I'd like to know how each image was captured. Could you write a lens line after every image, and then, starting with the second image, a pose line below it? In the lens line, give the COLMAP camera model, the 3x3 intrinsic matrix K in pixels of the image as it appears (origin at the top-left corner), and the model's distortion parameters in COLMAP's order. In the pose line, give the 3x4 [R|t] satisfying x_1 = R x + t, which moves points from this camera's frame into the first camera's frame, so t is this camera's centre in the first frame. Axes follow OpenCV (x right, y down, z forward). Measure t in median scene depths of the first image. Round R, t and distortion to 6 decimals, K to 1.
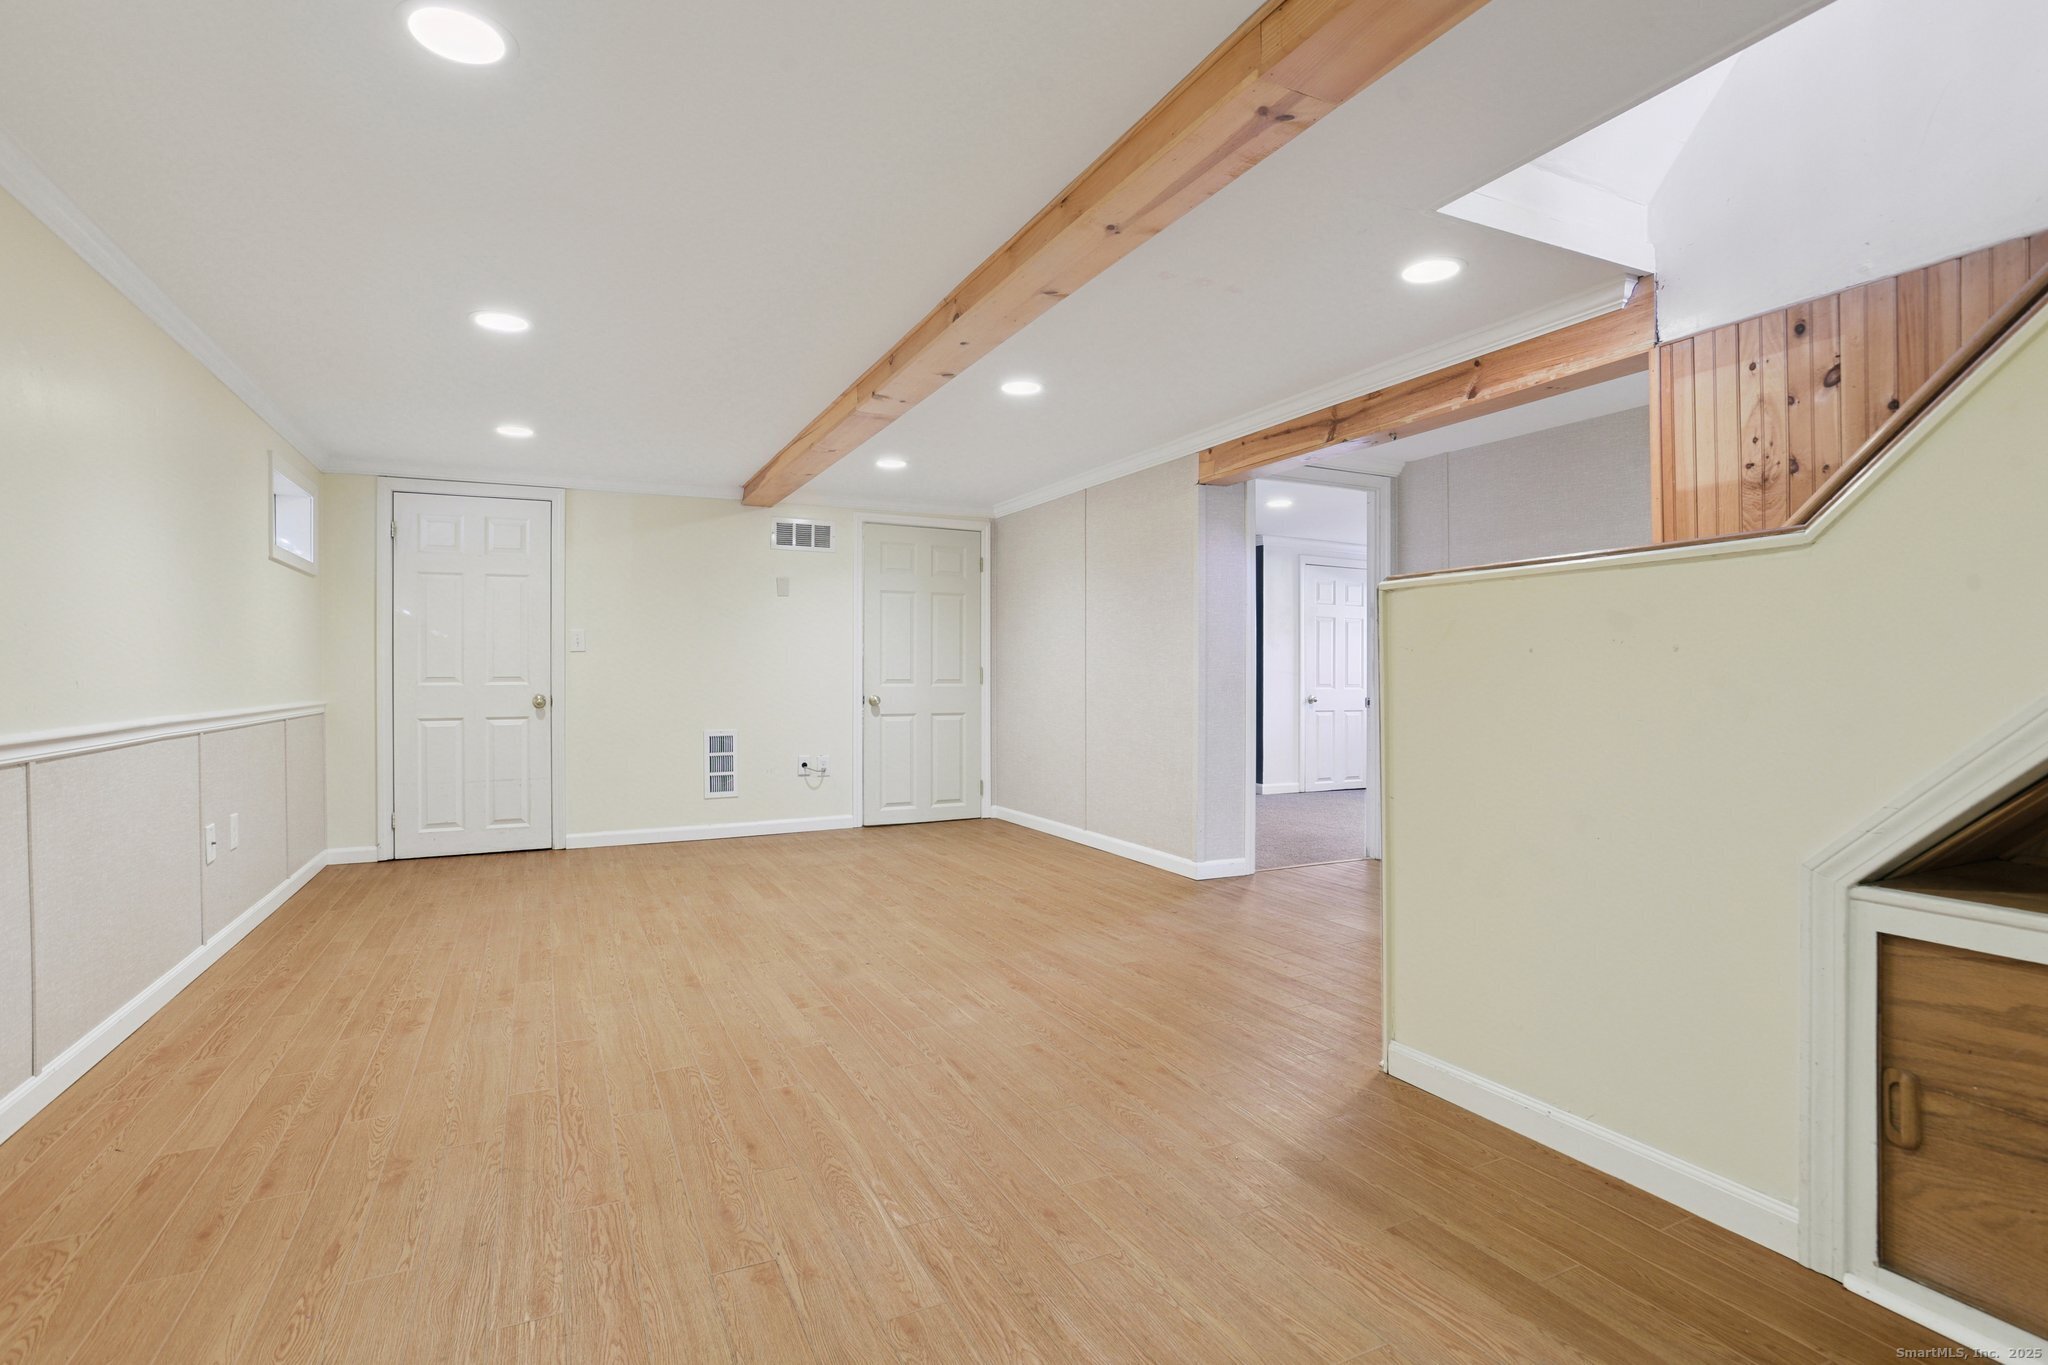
lens RADIAL K [[979.0, 0, 1045.8], [0, 979.0, 683.1], [0, 0, 1]] dist [0.001380, 0.002066]
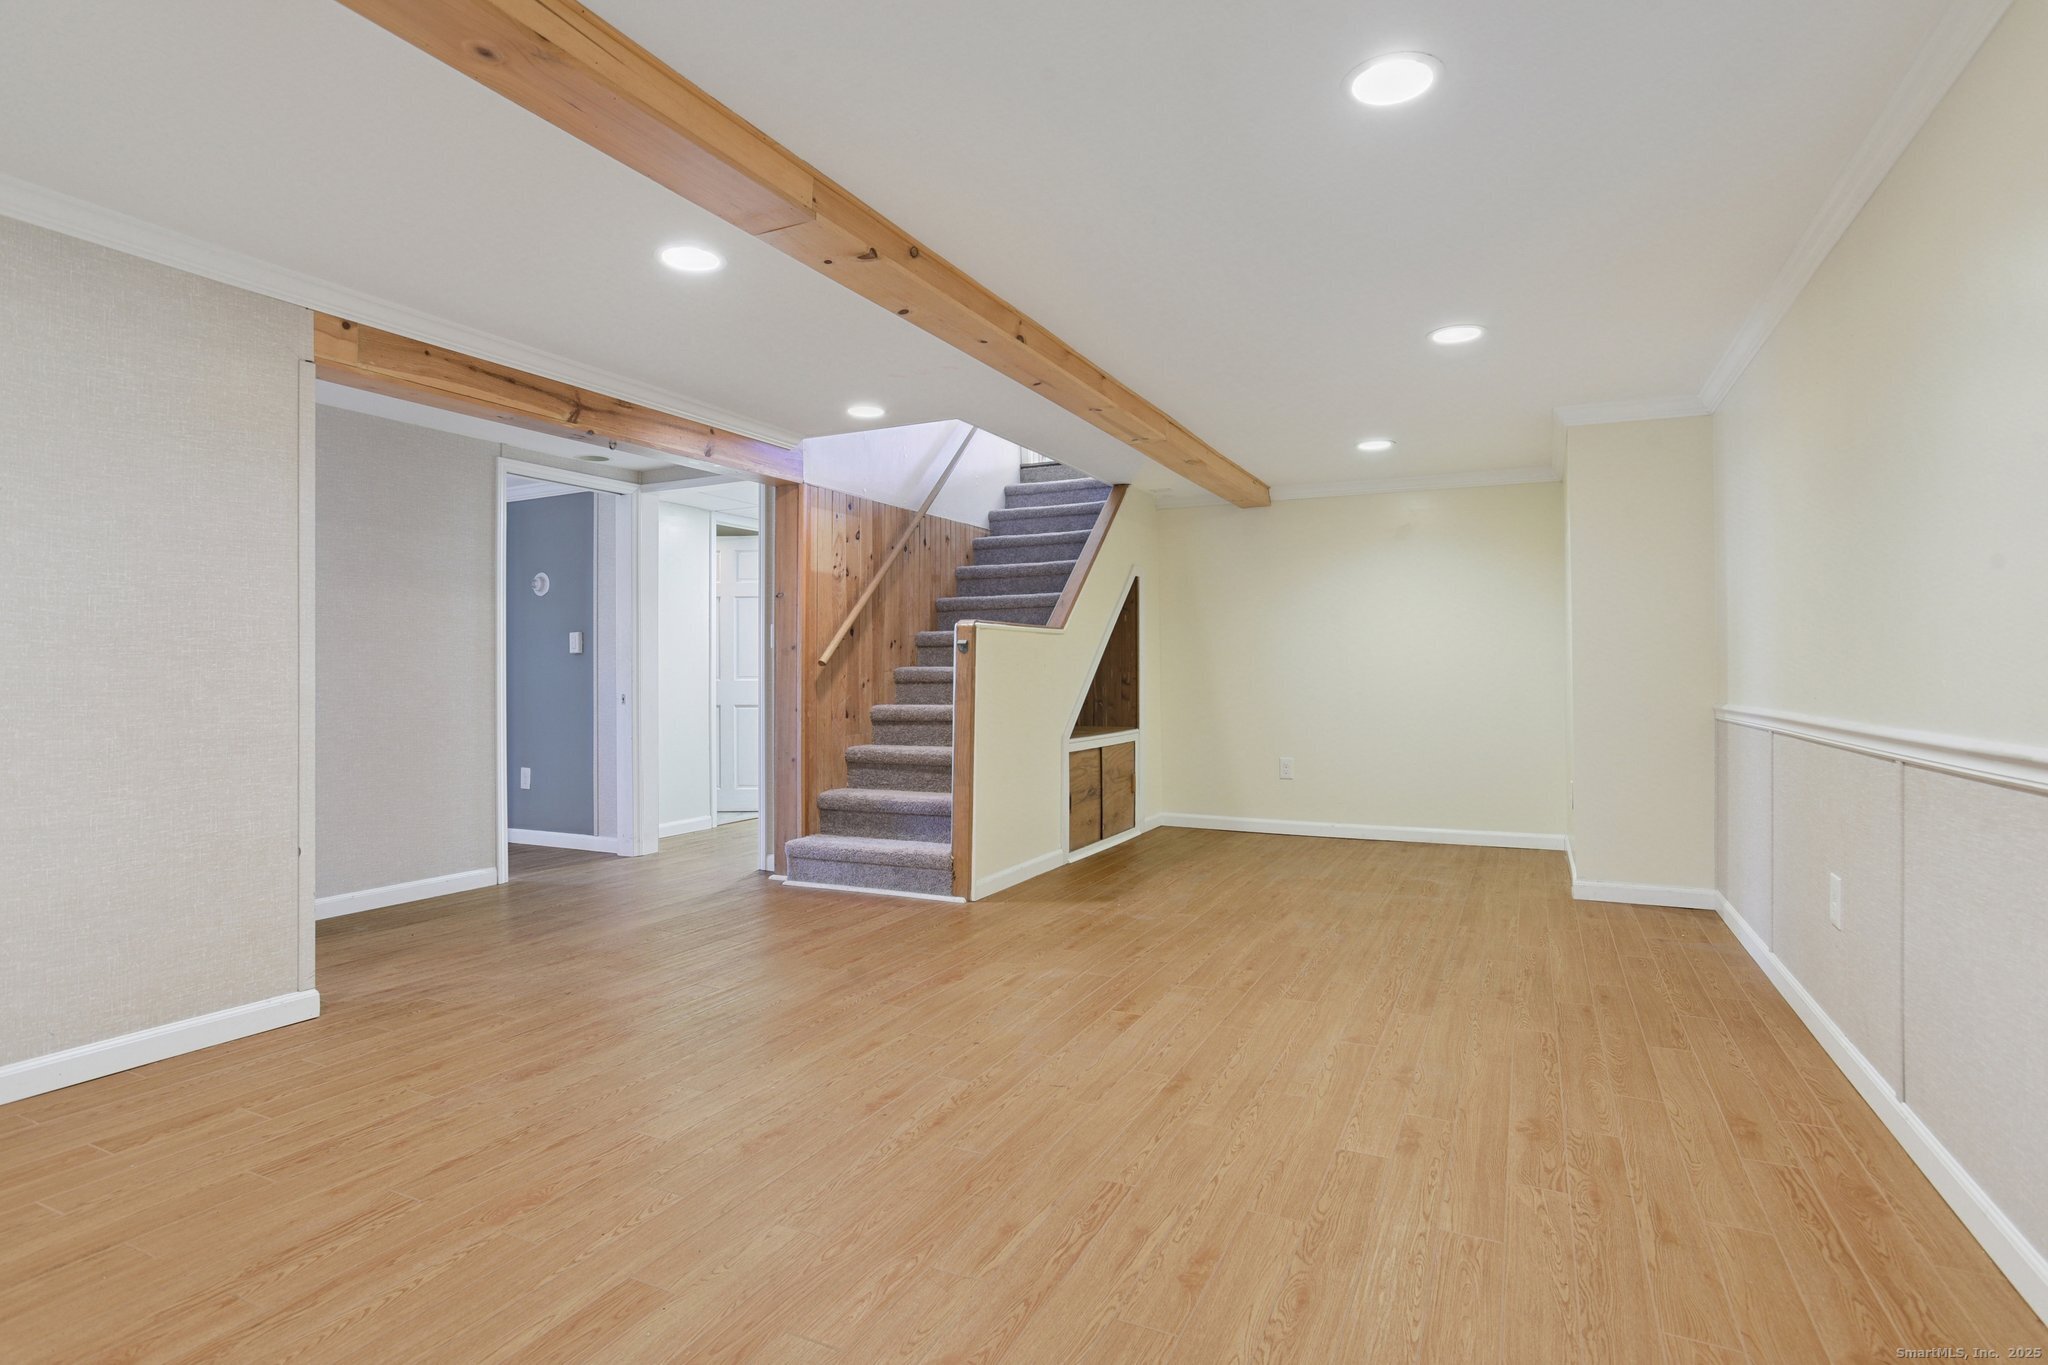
lens RADIAL K [[979.0, 0, 1045.8], [0, 979.0, 683.1], [0, 0, 1]] dist [0.001380, 0.002066]
pose [[-0.595209, 0.000587, 0.803571, -1.065256], [0.006420, 0.999971, 0.004025, 0.000873], [-0.803546, 0.007555, -0.595195, 1.805818]]
